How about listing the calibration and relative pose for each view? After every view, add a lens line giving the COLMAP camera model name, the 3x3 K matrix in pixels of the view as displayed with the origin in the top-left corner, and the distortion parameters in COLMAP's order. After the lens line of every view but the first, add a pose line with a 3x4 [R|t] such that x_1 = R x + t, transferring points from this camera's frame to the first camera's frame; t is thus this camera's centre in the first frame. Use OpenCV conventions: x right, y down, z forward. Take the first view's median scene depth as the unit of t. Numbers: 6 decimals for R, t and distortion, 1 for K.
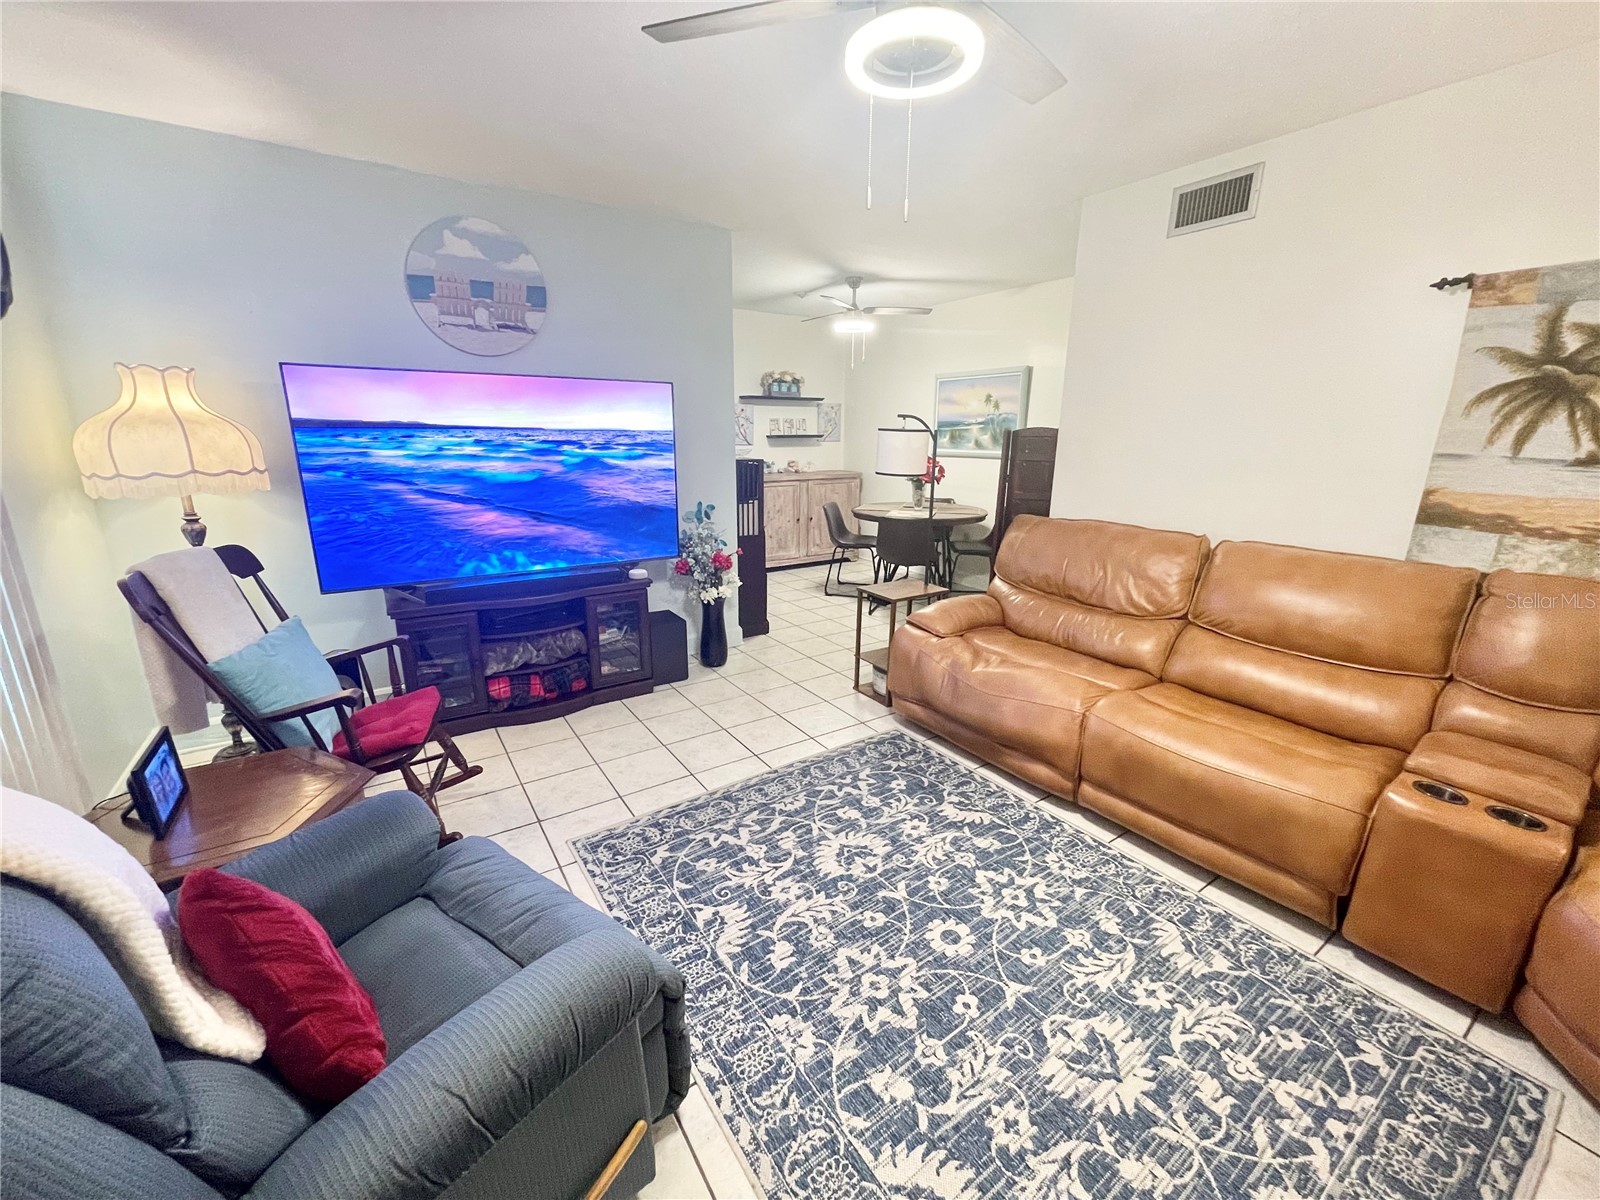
lens RADIAL K [[645.6, 0, 789.8], [0, 645.6, 603.2], [0, 0, 1]] dist [-0.004475, 0.003841]
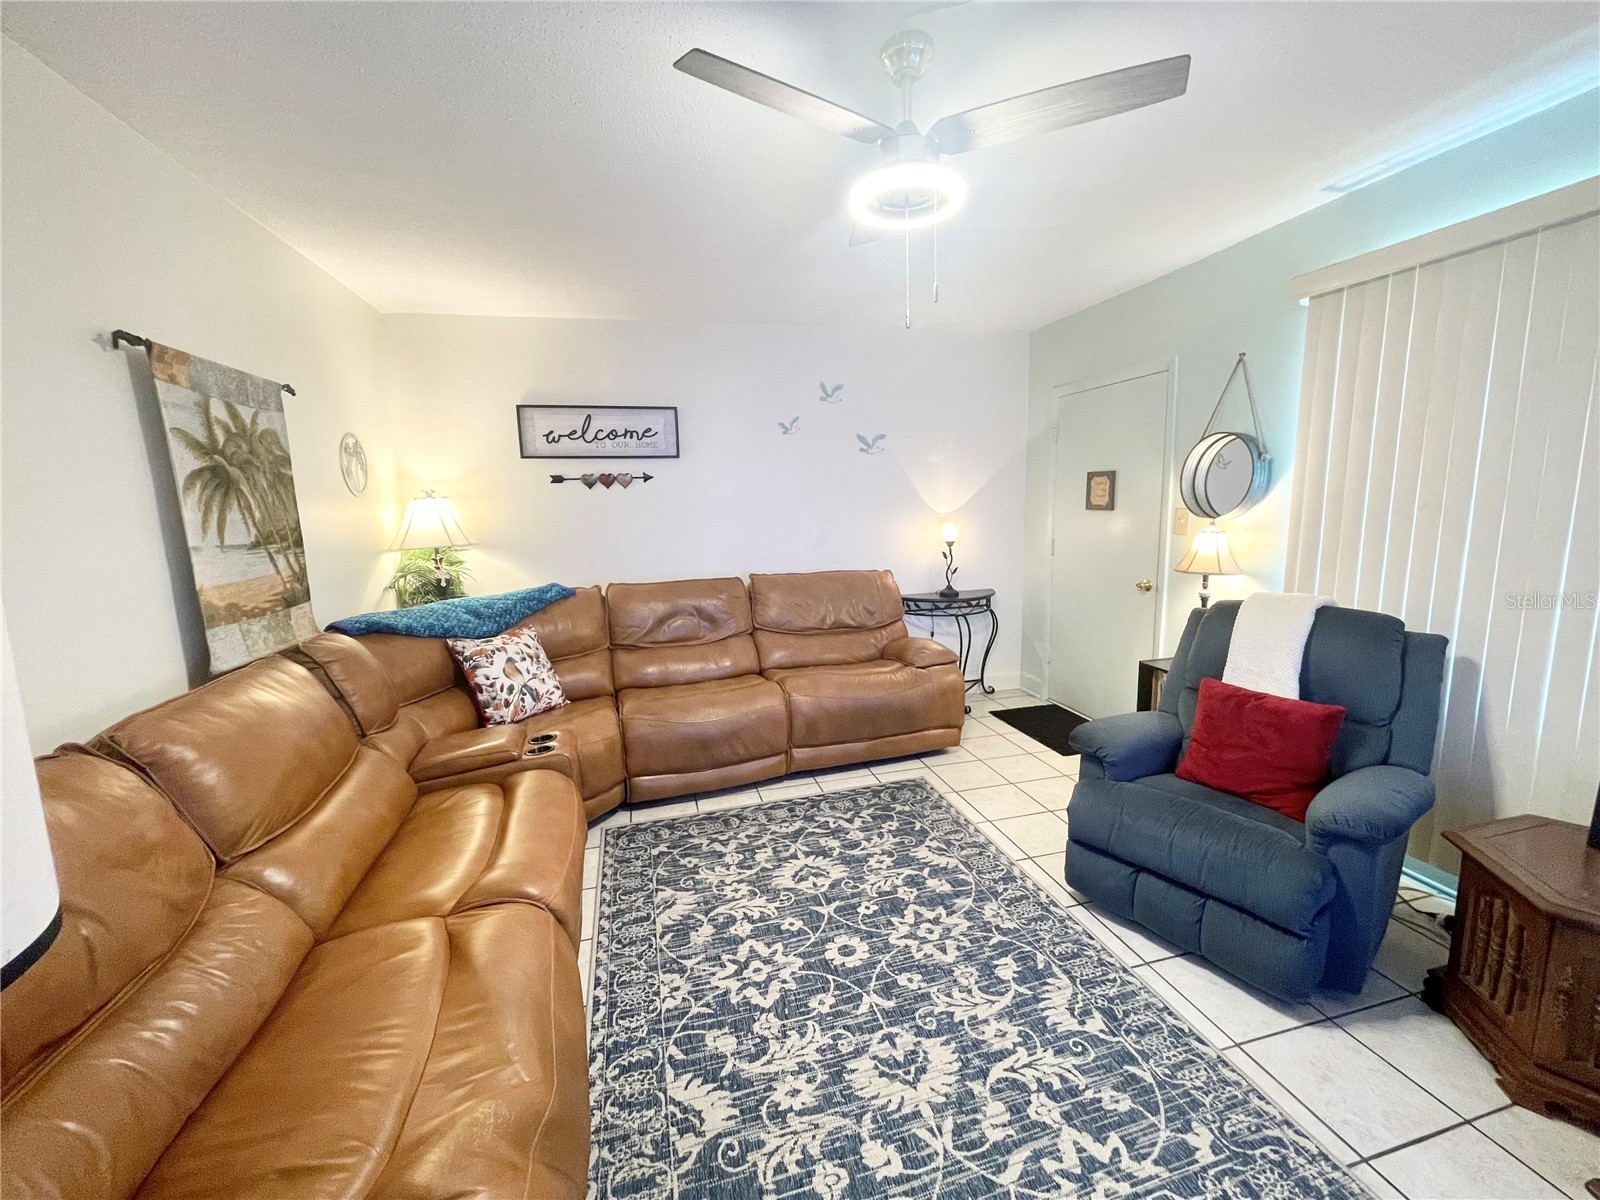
lens RADIAL K [[645.6, 0, 796.2], [0, 645.6, 608.9], [0, 0, 1]] dist [-0.004475, 0.003841]
pose [[-0.945339, -0.036389, 0.324054, -0.006566], [0.104815, 0.907111, 0.407632, -0.427397], [-0.308786, 0.419316, -0.853713, 1.539396]]
